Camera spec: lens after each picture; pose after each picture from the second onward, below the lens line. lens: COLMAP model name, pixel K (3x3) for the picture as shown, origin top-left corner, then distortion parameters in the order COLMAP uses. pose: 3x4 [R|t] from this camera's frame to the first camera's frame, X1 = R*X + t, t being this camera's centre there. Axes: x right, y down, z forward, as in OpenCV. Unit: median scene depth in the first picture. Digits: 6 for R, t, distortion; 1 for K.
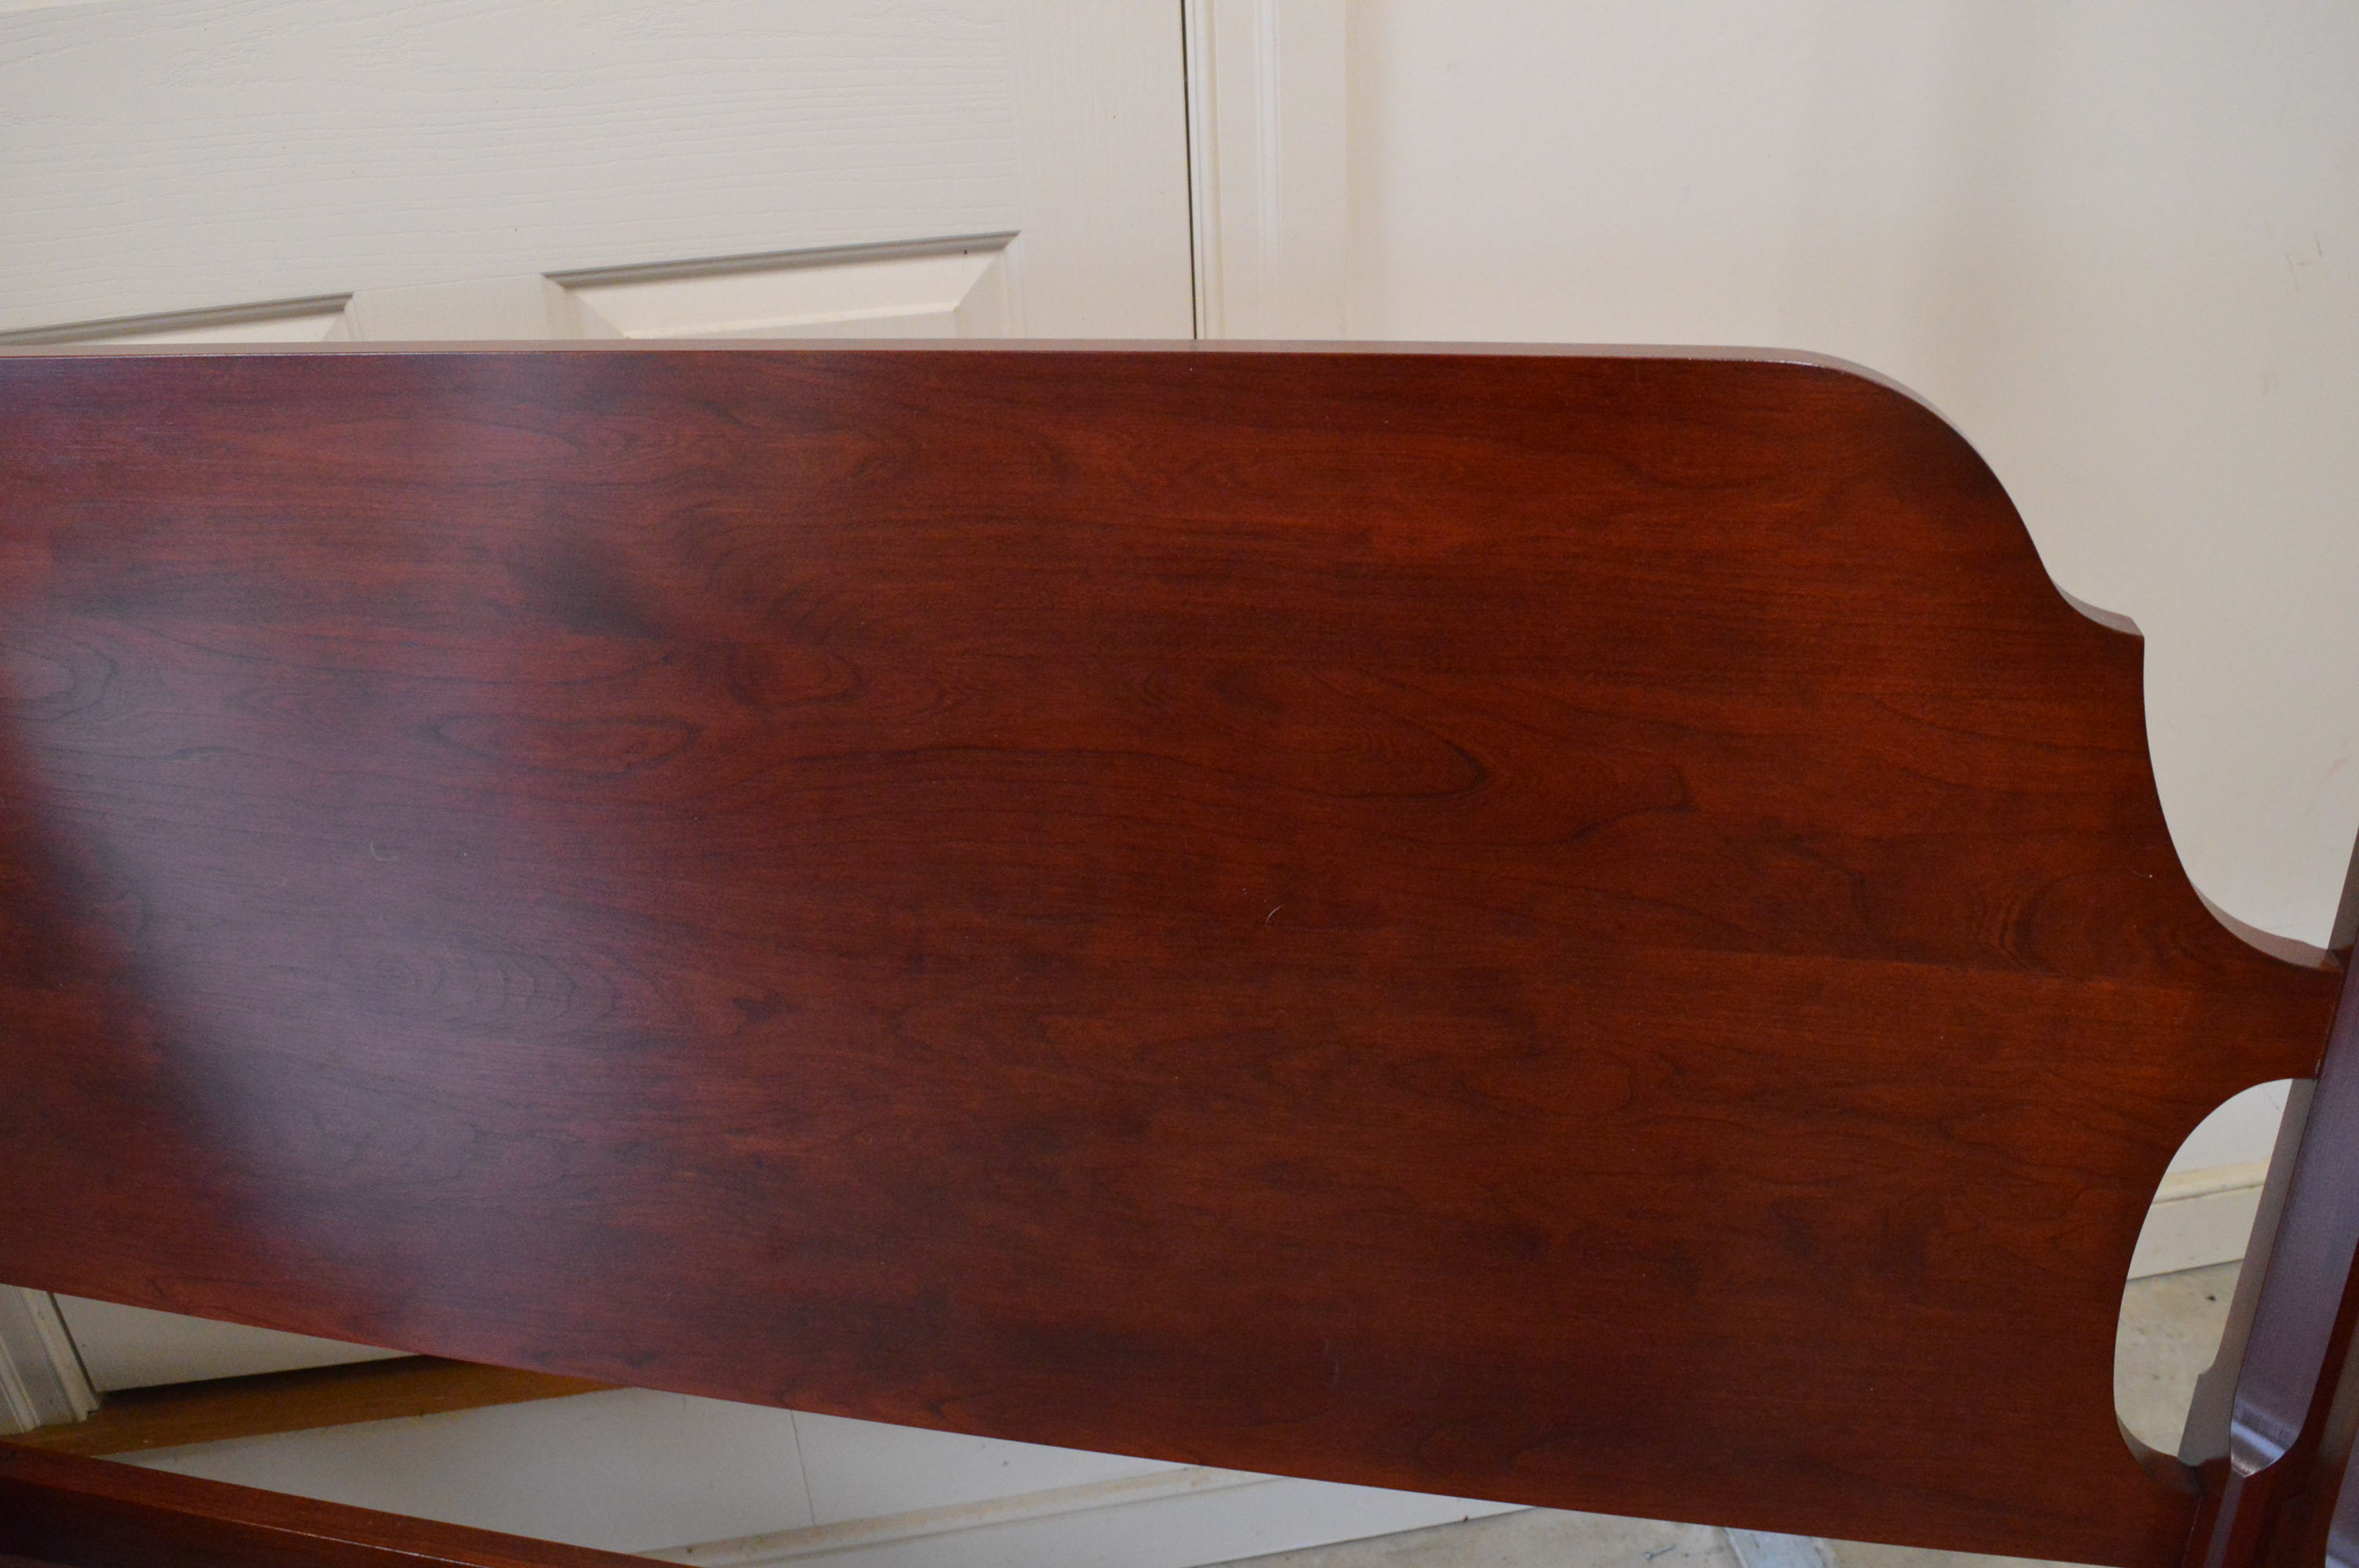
lens RADIAL K [[1851.6, 0, 1179.5], [0, 1851.6, 784.0], [0, 0, 1]] dist [-0.062723, 0.002601]
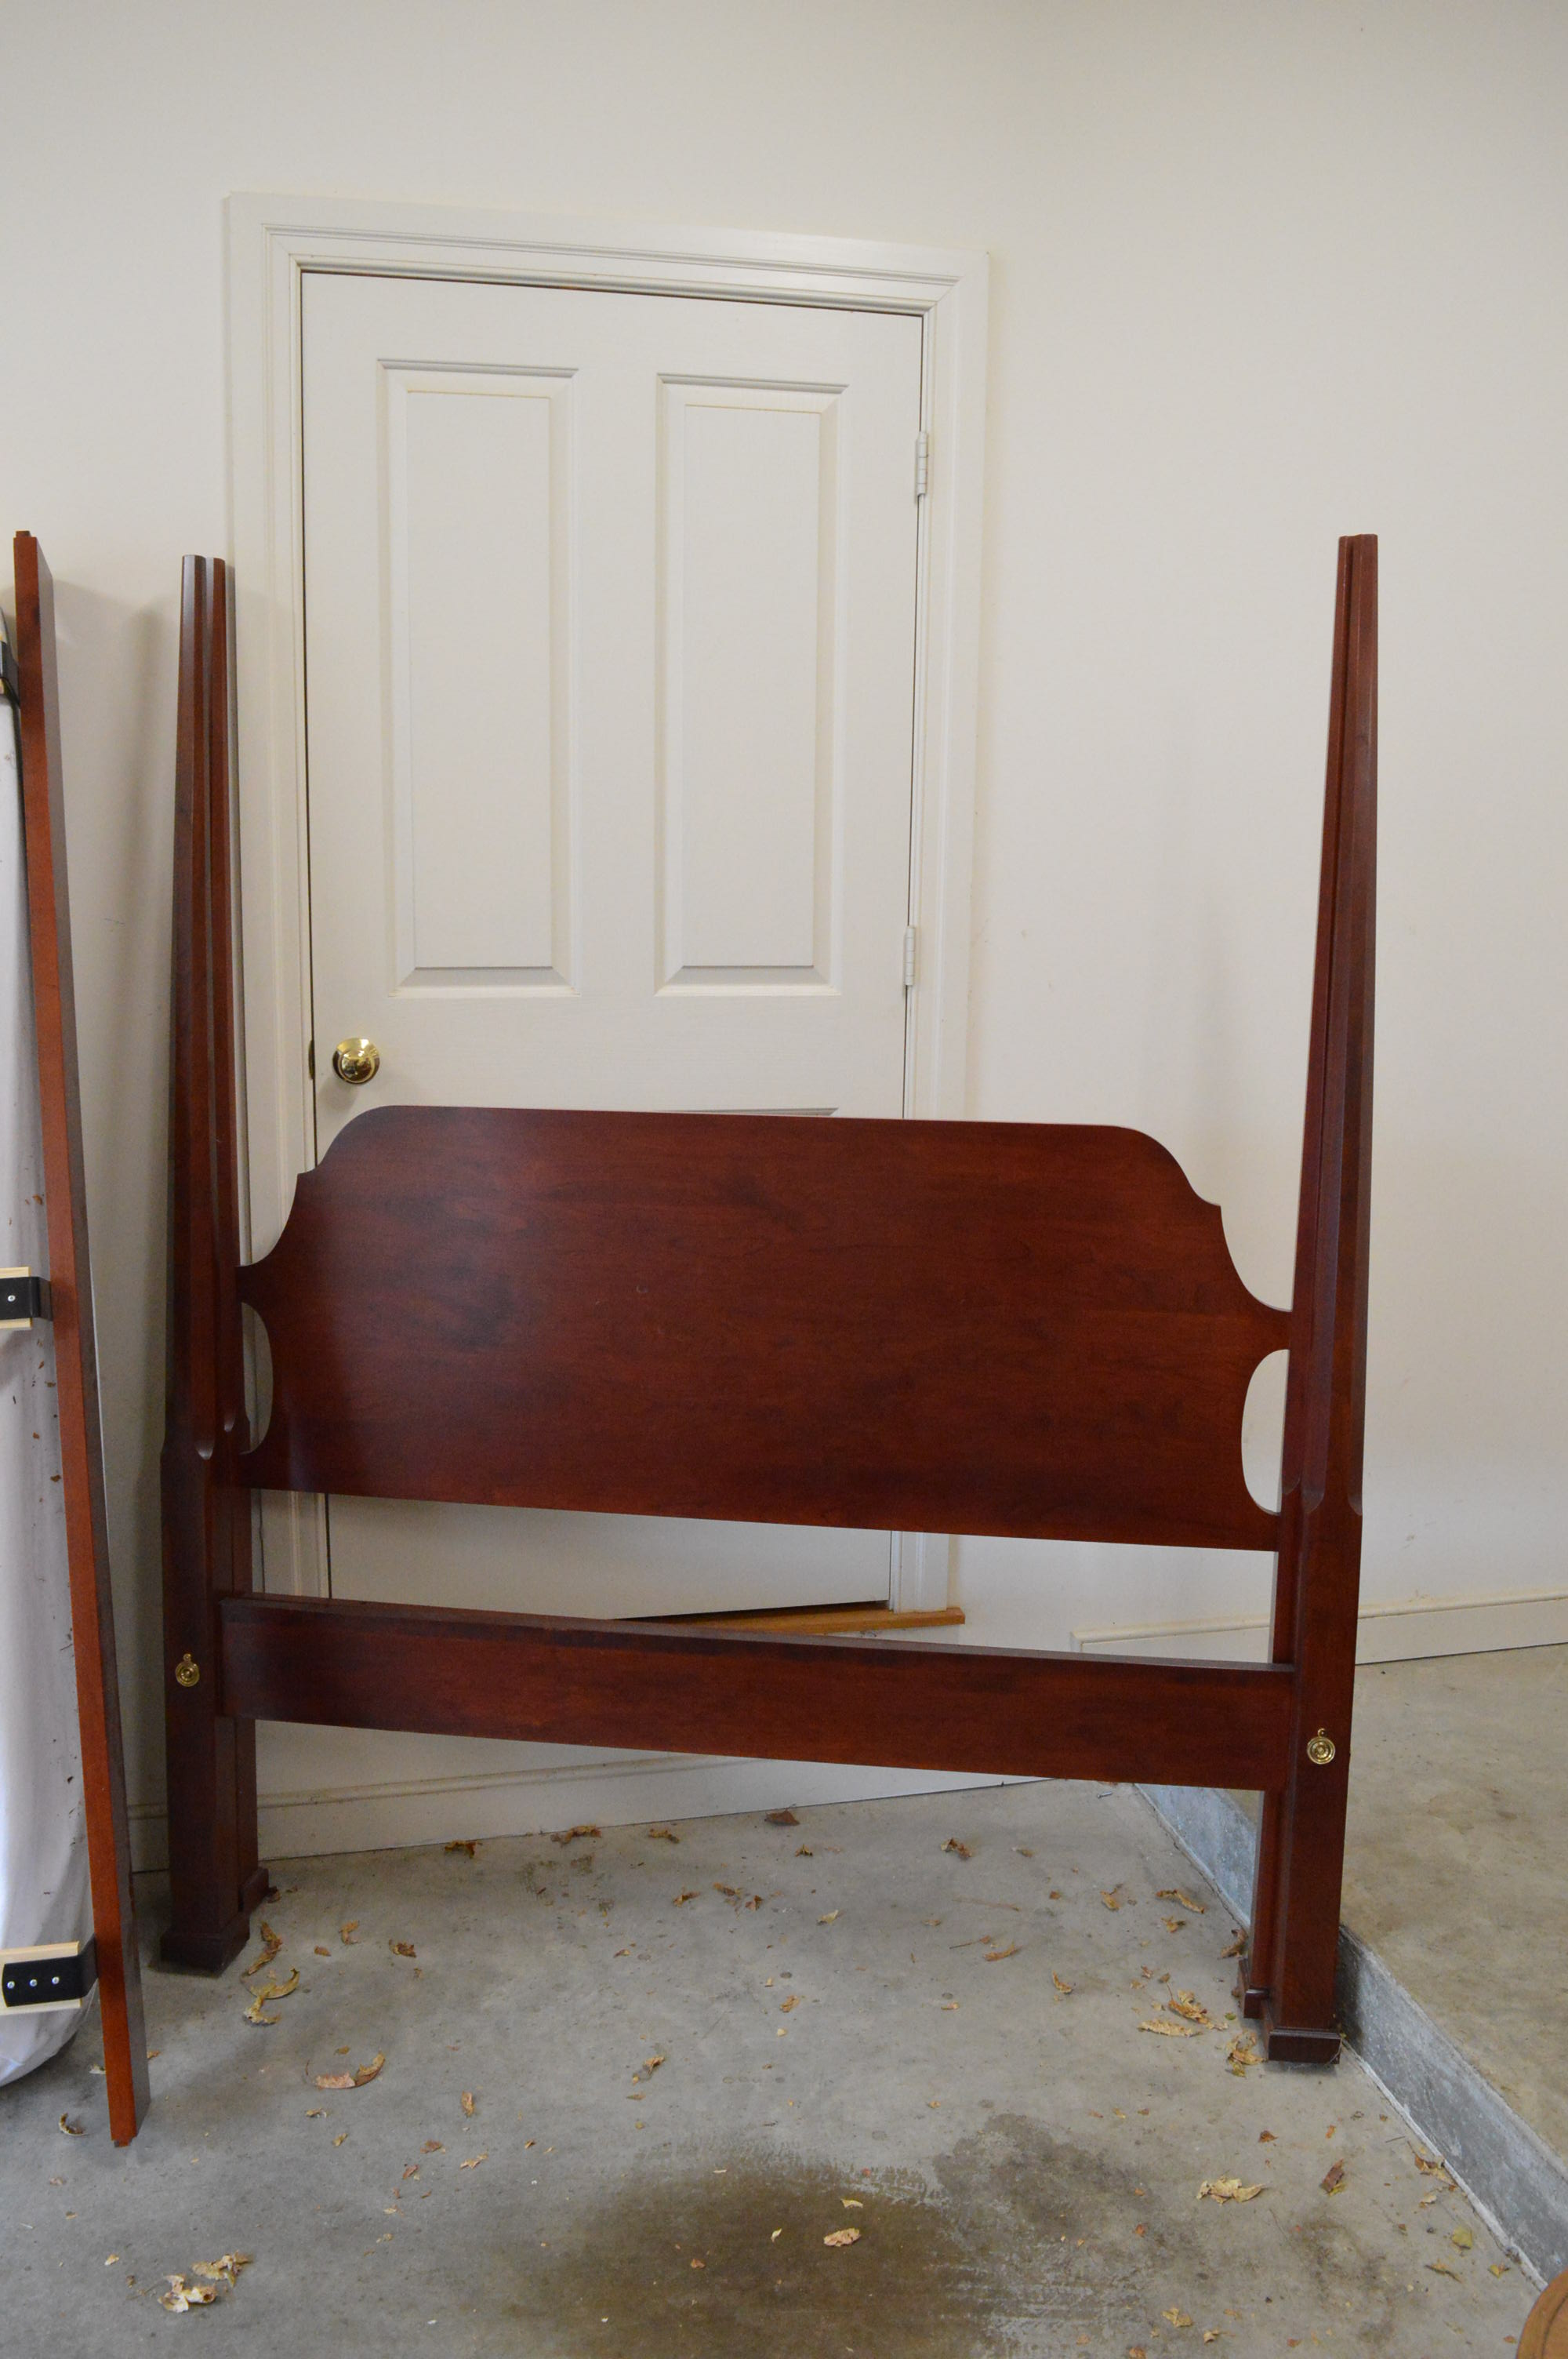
lens RADIAL K [[1851.6, 0, 784.0], [0, 1851.6, 1179.5], [0, 0, 1]] dist [-0.062723, 0.002601]
pose [[0.993878, 0.017410, 0.109100, -0.587376], [0.003714, 0.981681, -0.190494, 0.461041], [-0.110418, 0.189733, 0.975607, -2.021028]]
